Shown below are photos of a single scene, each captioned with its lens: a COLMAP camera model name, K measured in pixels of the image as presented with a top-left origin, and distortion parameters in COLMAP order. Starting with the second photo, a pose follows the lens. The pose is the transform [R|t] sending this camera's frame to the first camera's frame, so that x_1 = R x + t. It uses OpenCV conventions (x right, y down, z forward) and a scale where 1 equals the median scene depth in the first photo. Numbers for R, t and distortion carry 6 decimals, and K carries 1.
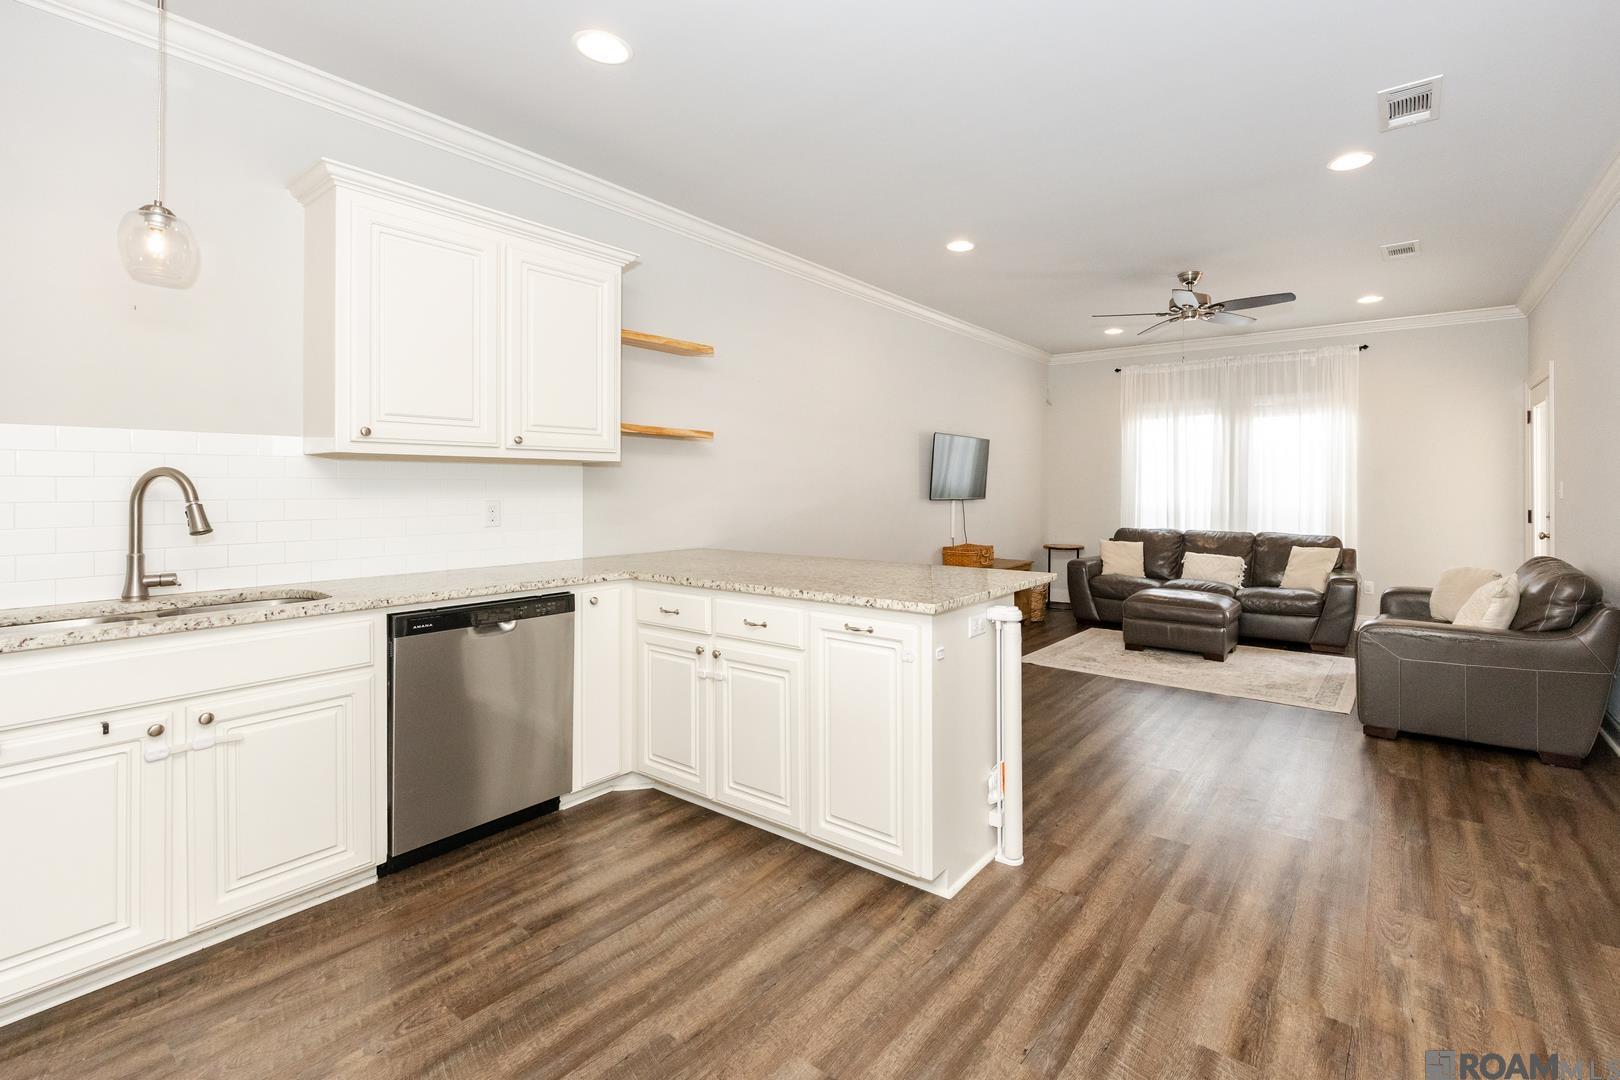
lens RADIAL K [[747.0, 0, 876.4], [0, 747.0, 484.2], [0, 0, 1]] dist [-0.019727, 0.002790]
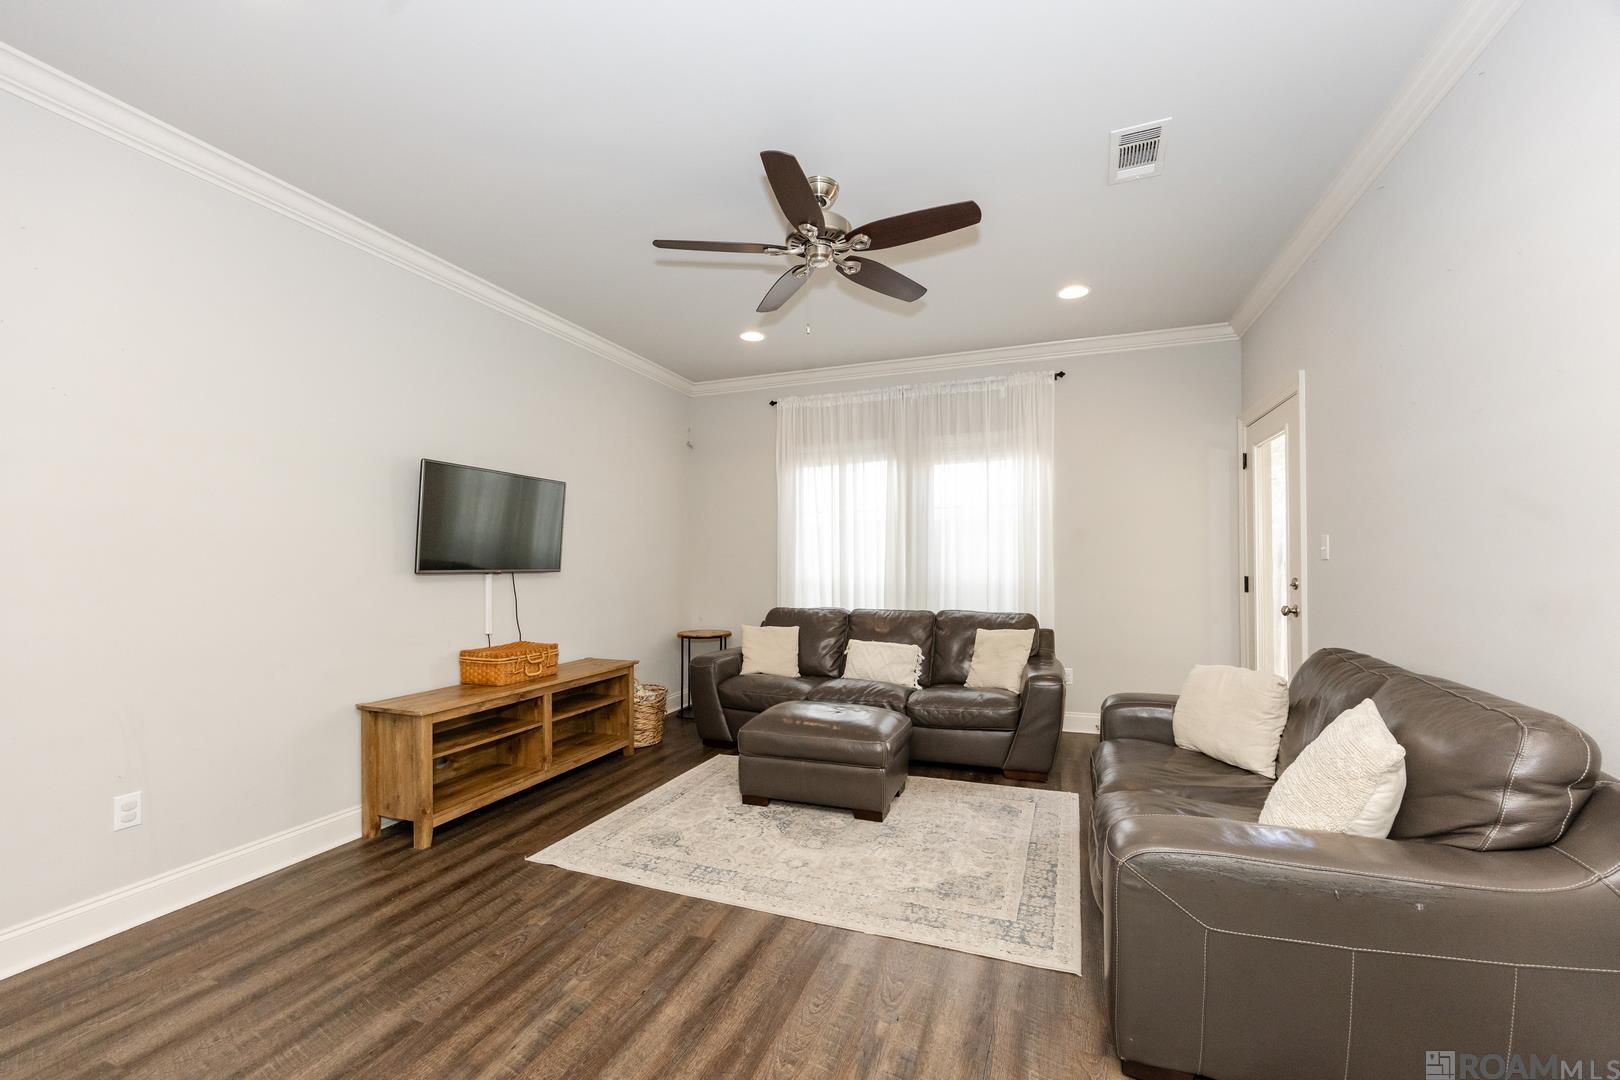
lens RADIAL K [[663.9, 0, 815.1], [0, 663.9, 554.4], [0, 0, 1]] dist [-0.000431, -0.000121]
pose [[0.965655, -0.006189, 0.259755, 0.415395], [0.008483, 0.999934, -0.007711, 0.021918], [-0.259691, 0.009650, 0.965644, 0.725947]]
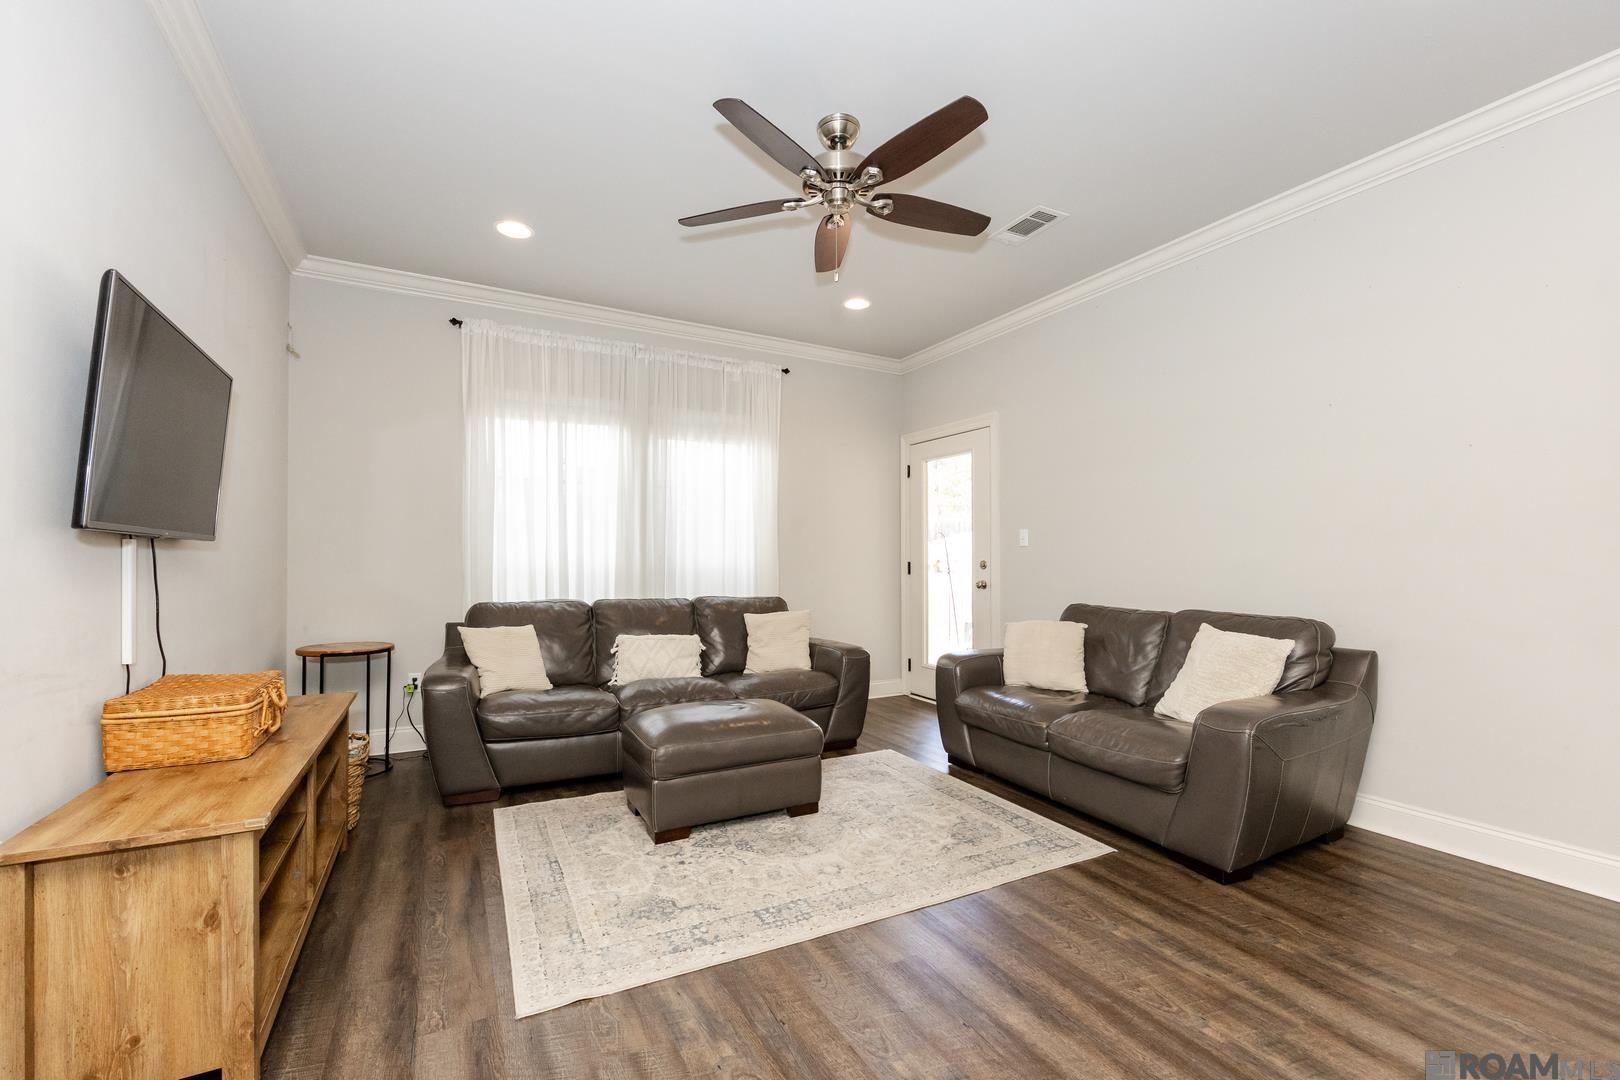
lens RADIAL K [[701.6, 0, 825.2], [0, 701.6, 545.6], [0, 0, 1]] dist [0.001316, 0.000541]
pose [[0.423130, 0.019731, 0.905854, -0.074508], [-0.005828, 0.999801, -0.019055, 0.053584], [-0.906050, 0.002784, 0.423161, 1.177063]]
